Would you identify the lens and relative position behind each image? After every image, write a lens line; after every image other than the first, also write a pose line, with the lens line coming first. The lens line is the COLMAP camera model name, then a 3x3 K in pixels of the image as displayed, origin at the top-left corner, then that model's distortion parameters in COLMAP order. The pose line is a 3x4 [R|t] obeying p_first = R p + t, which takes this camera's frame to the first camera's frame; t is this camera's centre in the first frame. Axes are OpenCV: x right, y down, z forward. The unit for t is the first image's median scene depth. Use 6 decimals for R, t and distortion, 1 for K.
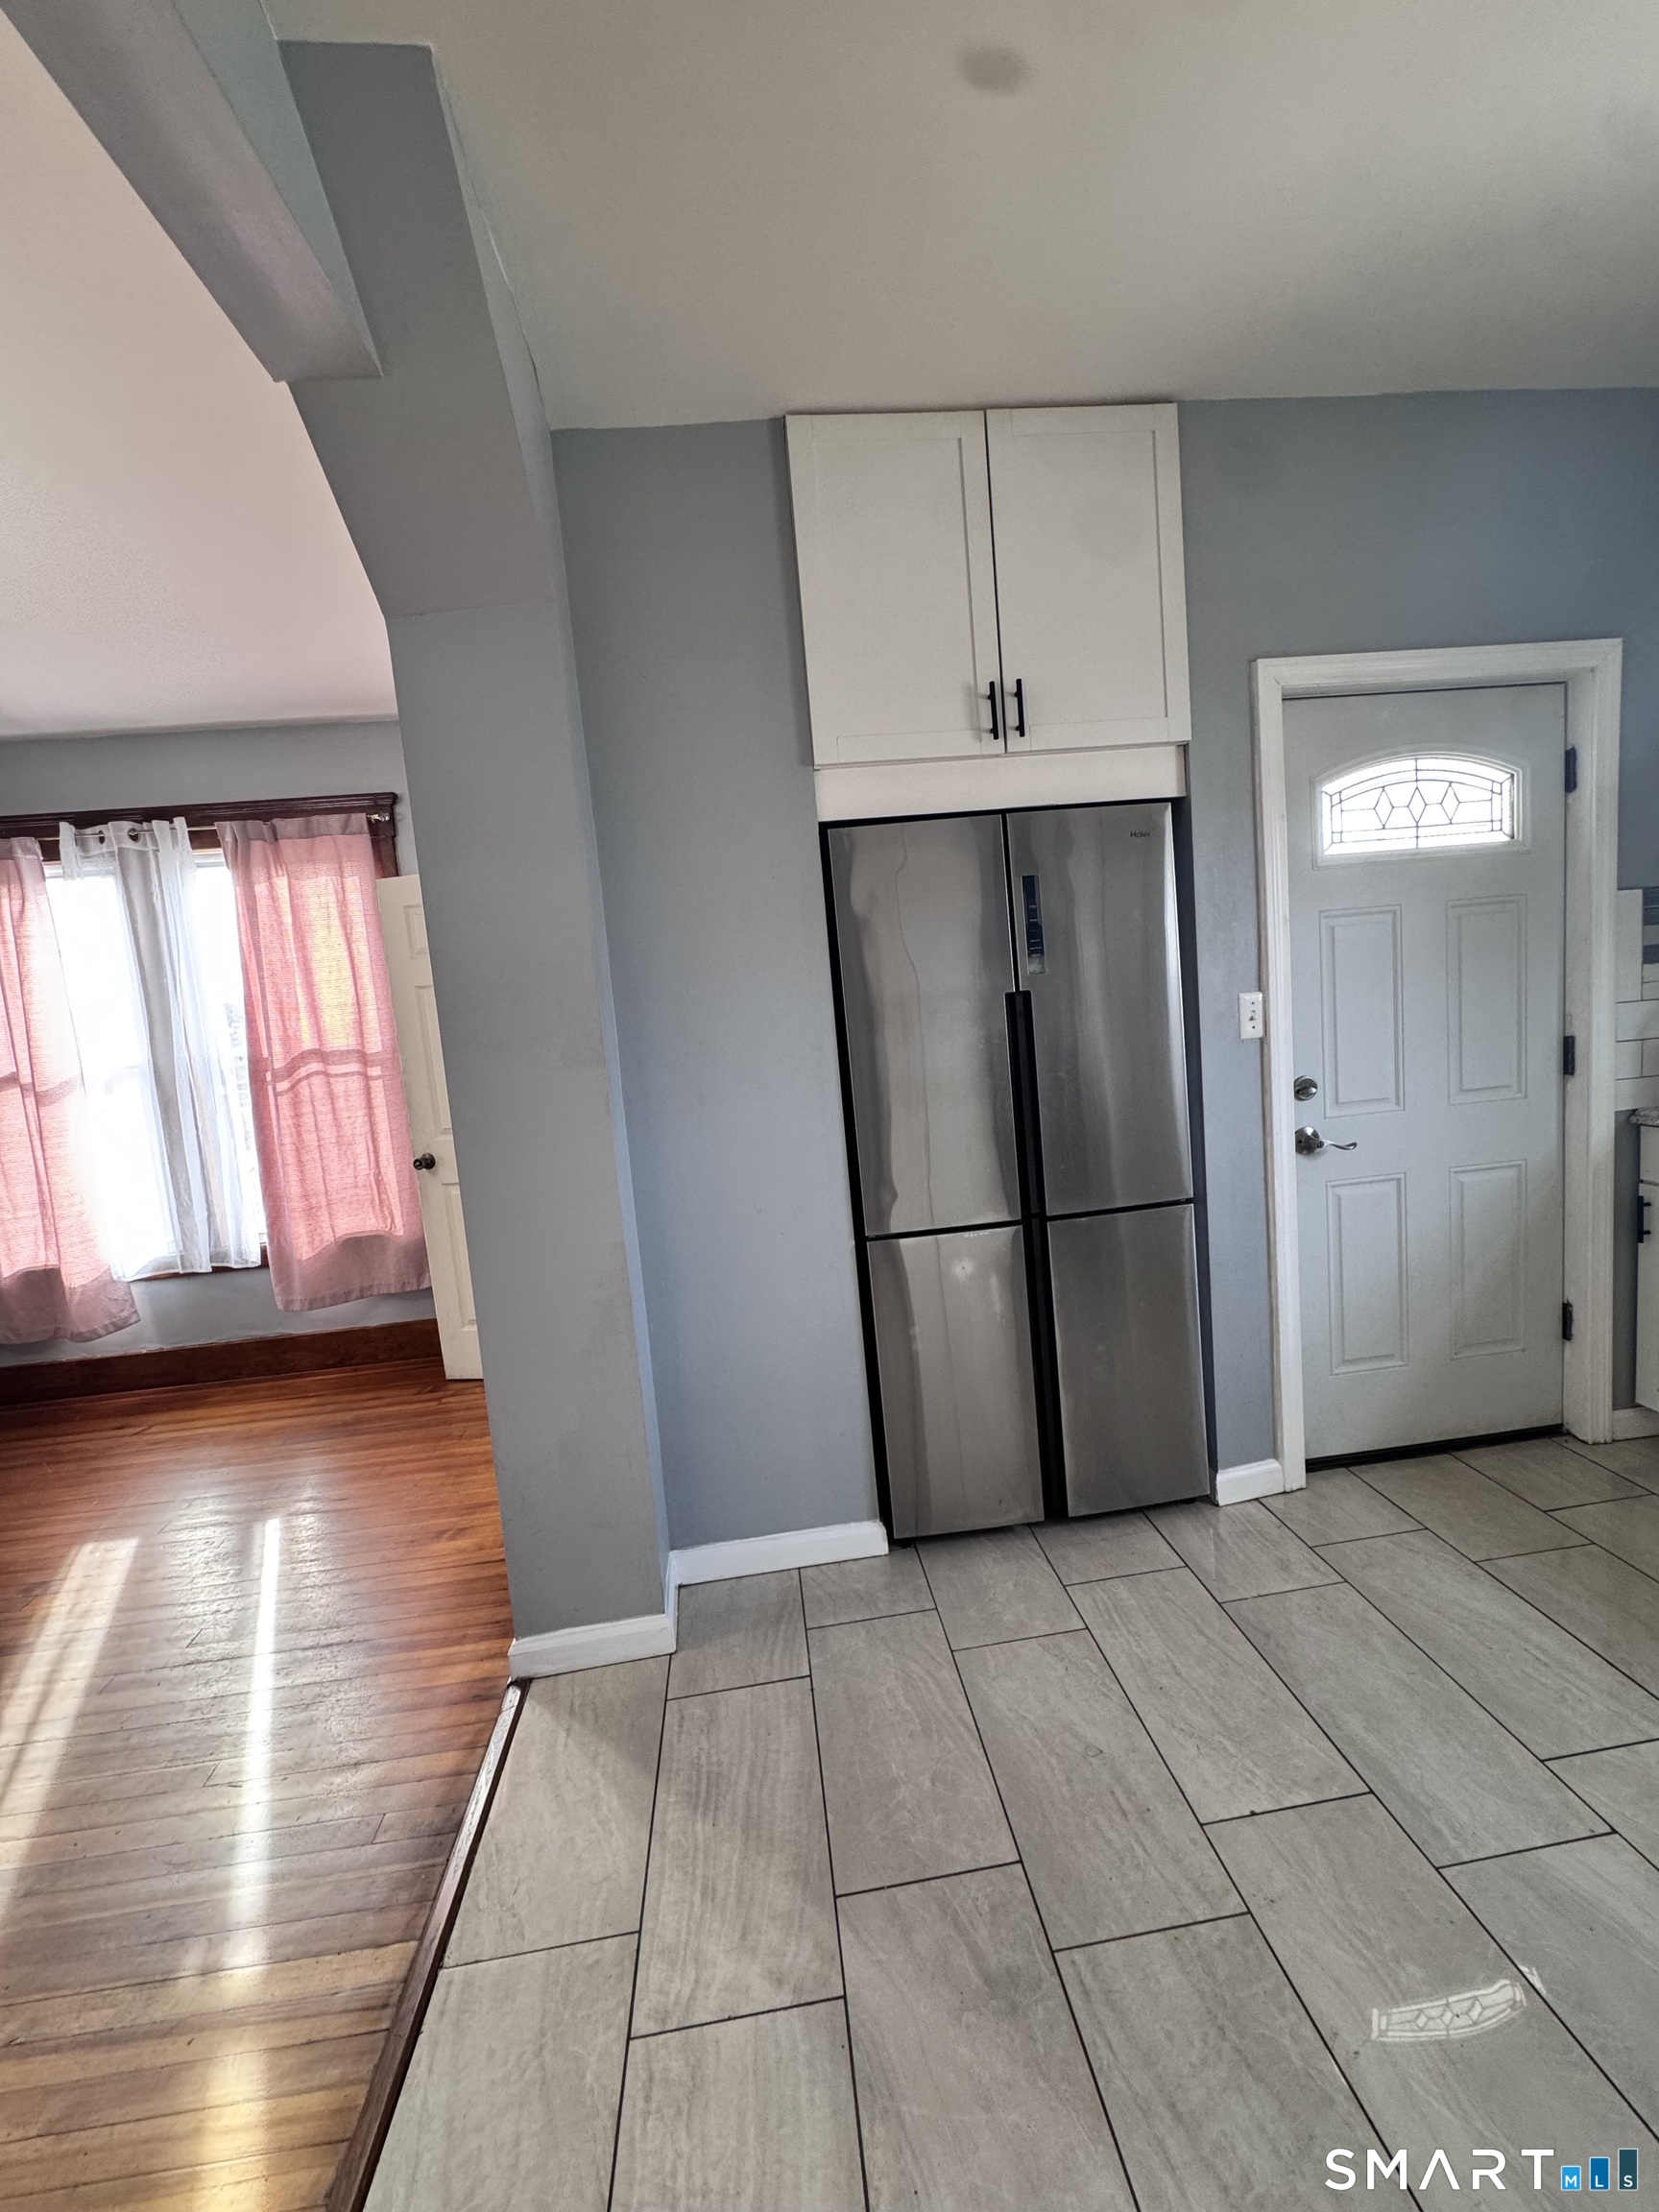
lens RADIAL K [[881.8, 0, 828.6], [0, 881.8, 1110.7], [0, 0, 1]] dist [-0.003472, 0.000986]
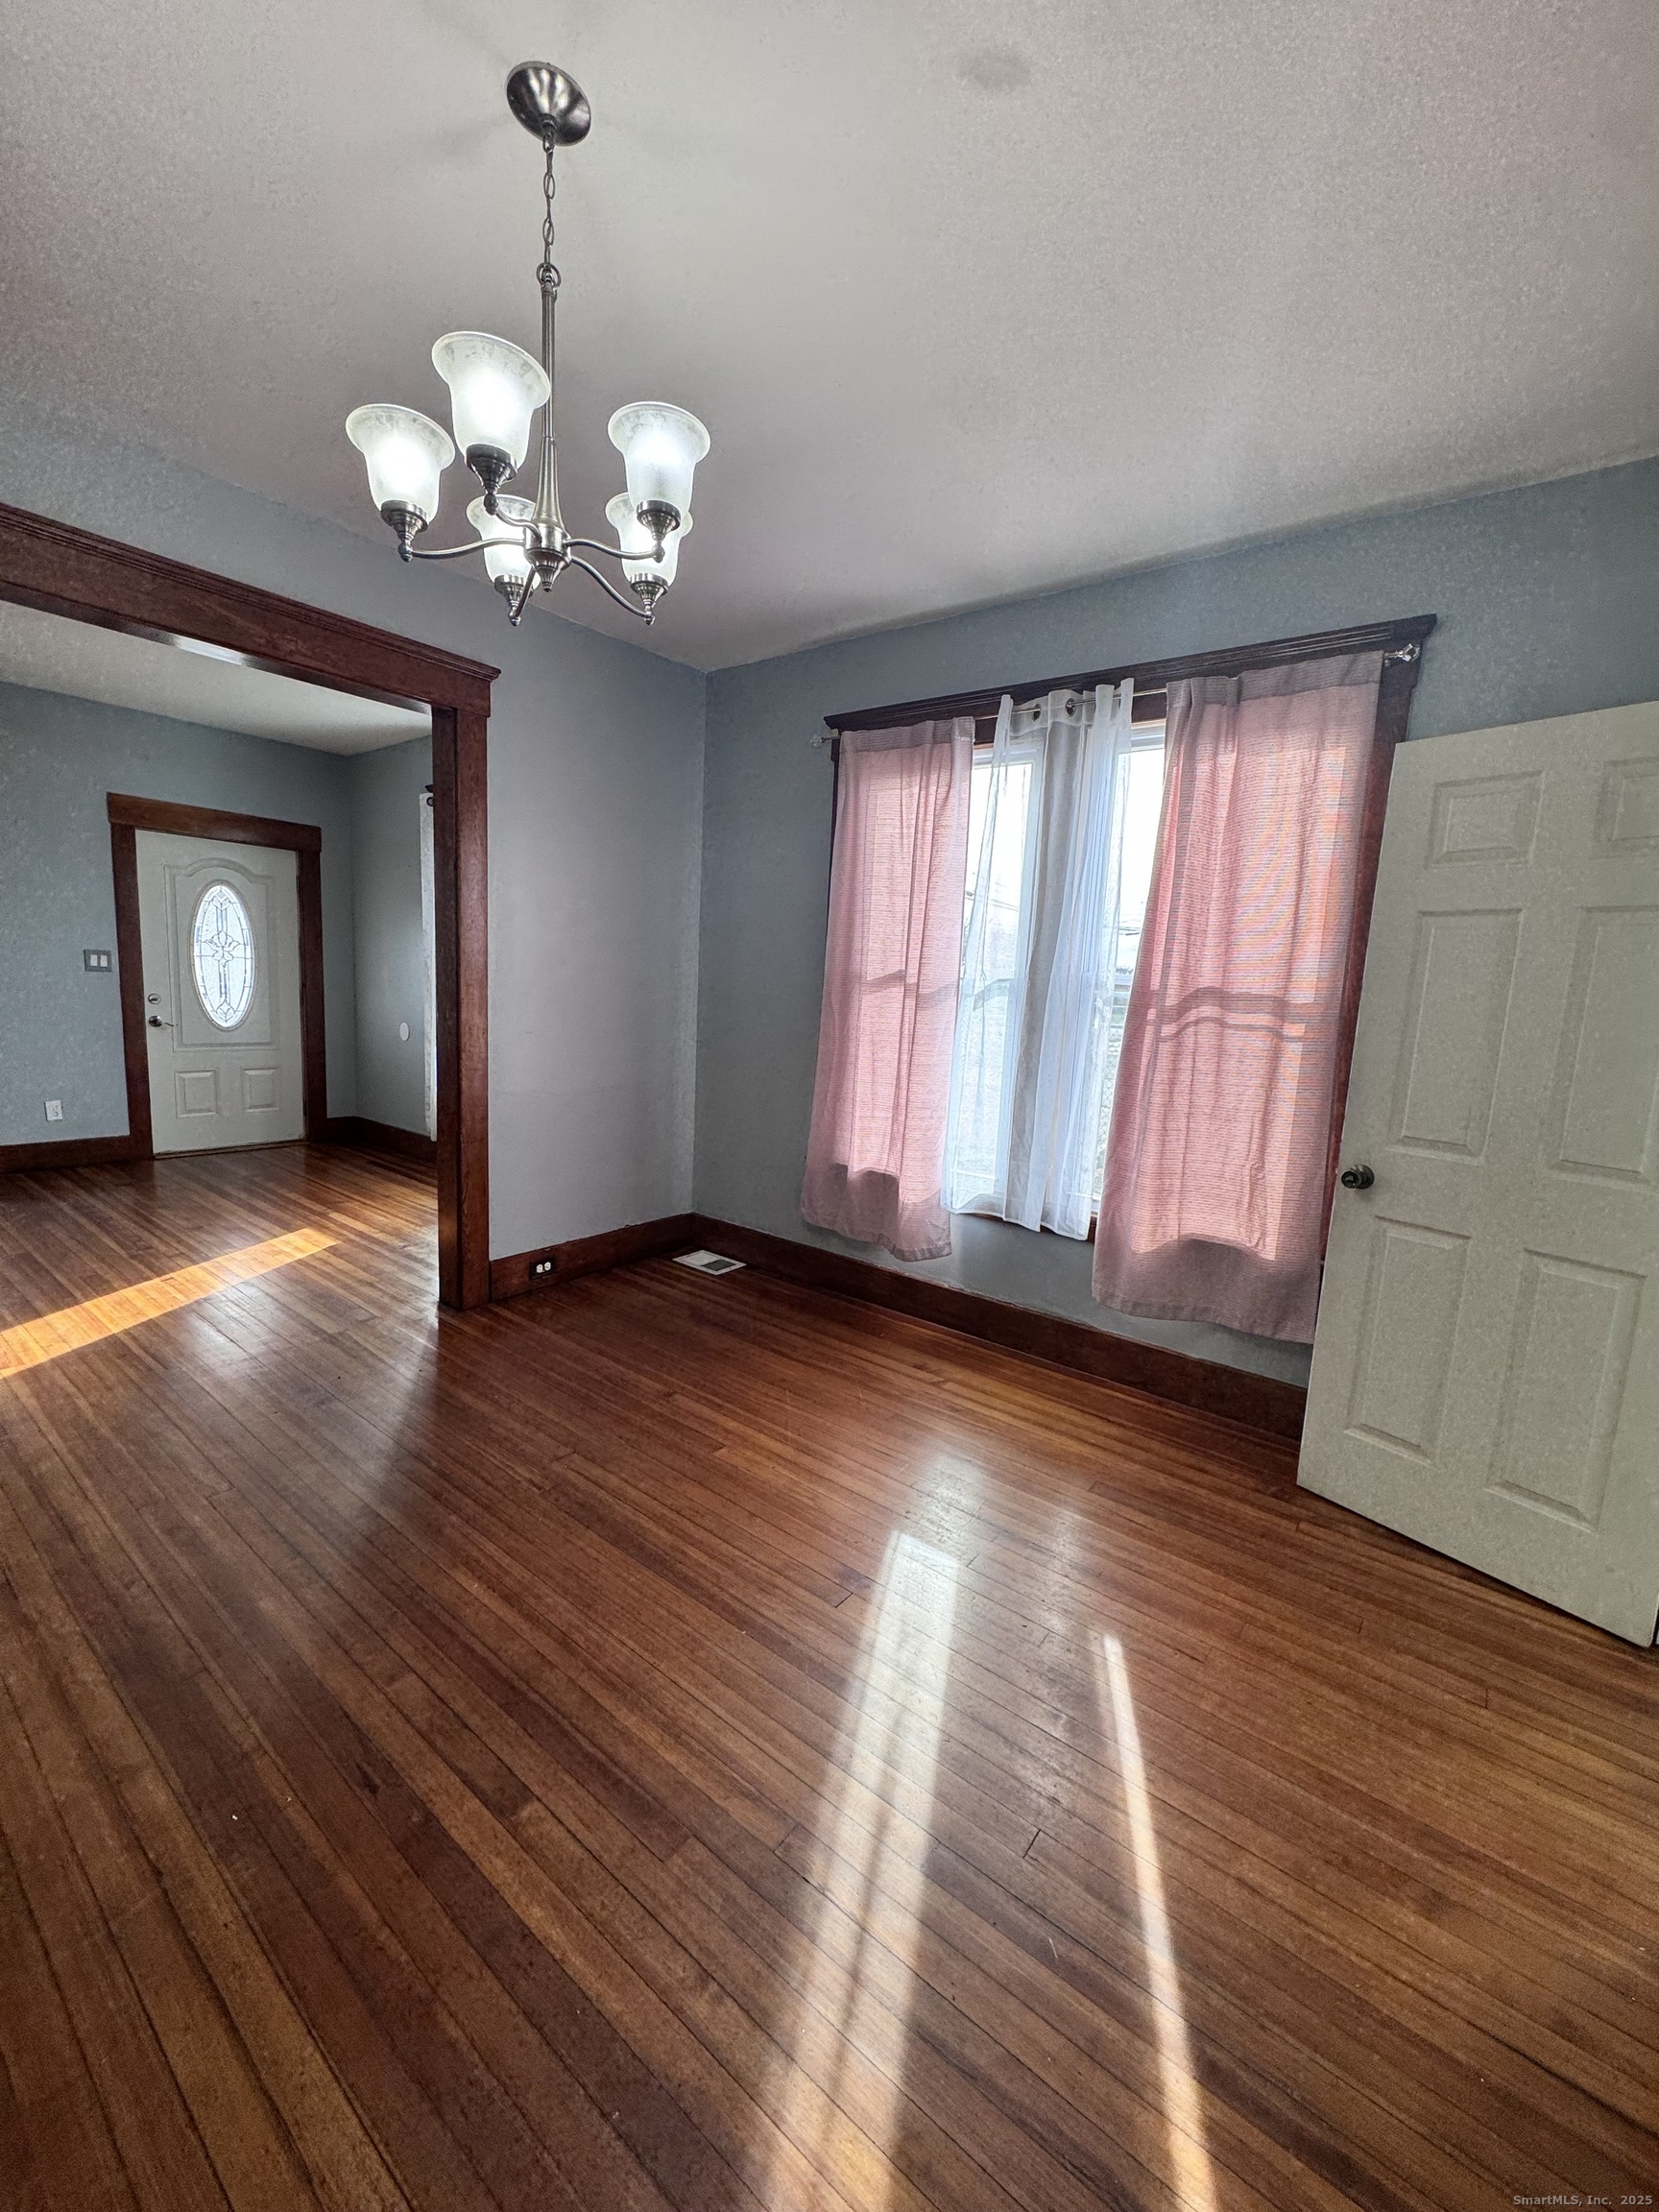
lens RADIAL K [[881.8, 0, 830.9], [0, 881.8, 1108.9], [0, 0, 1]] dist [-0.003472, 0.000986]
pose [[0.721780, 0.221312, -0.655786, -0.308867], [-0.189723, 0.974471, 0.120045, 0.003193], [0.665612, 0.037772, 0.745342, 0.227763]]
